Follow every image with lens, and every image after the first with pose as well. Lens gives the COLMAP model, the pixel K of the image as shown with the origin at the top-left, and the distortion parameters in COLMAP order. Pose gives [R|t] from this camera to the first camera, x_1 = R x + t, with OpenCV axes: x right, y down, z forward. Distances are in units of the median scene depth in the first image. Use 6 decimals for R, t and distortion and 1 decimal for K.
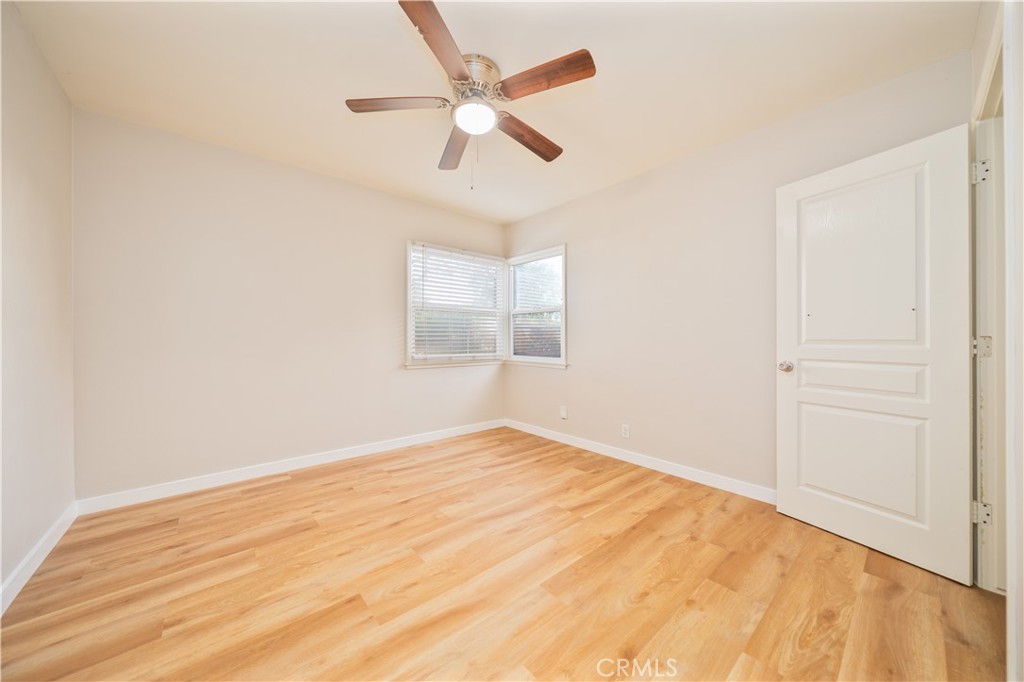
lens RADIAL K [[350.4, 0, 512.2], [0, 350.4, 338.4], [0, 0, 1]] dist [-0.001610, 0.000076]
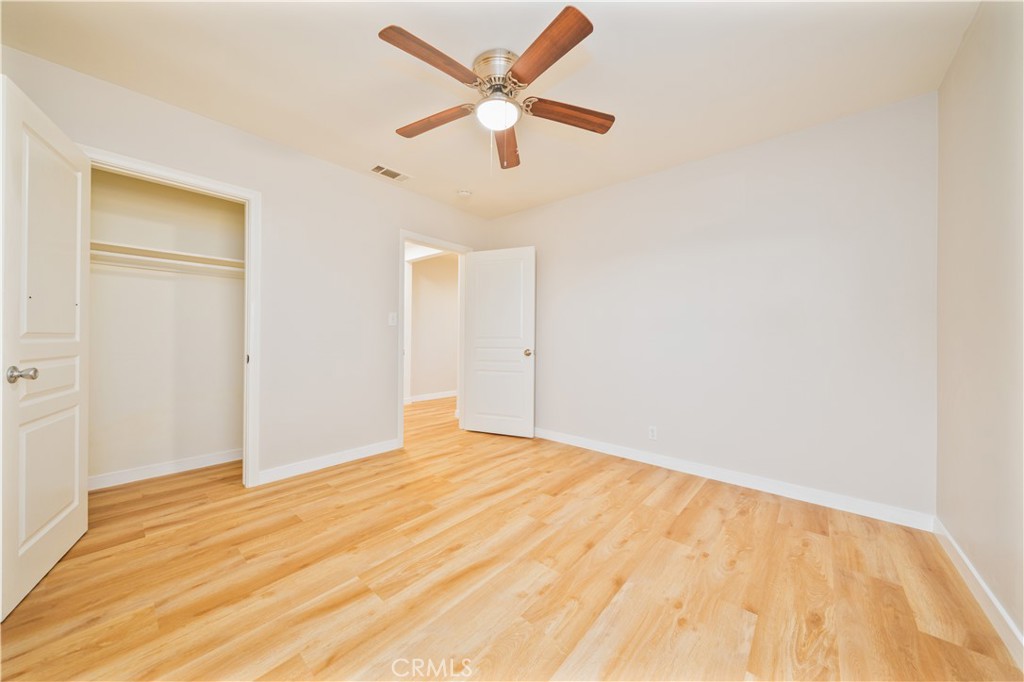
lens RADIAL K [[350.4, 0, 512.2], [0, 350.4, 338.4], [0, 0, 1]] dist [-0.001610, 0.000076]
pose [[-0.989637, -0.009927, -0.143246, -0.008638], [-0.009094, 0.999938, -0.006469, 0.014219], [0.143302, -0.005100, -0.989666, 2.015128]]
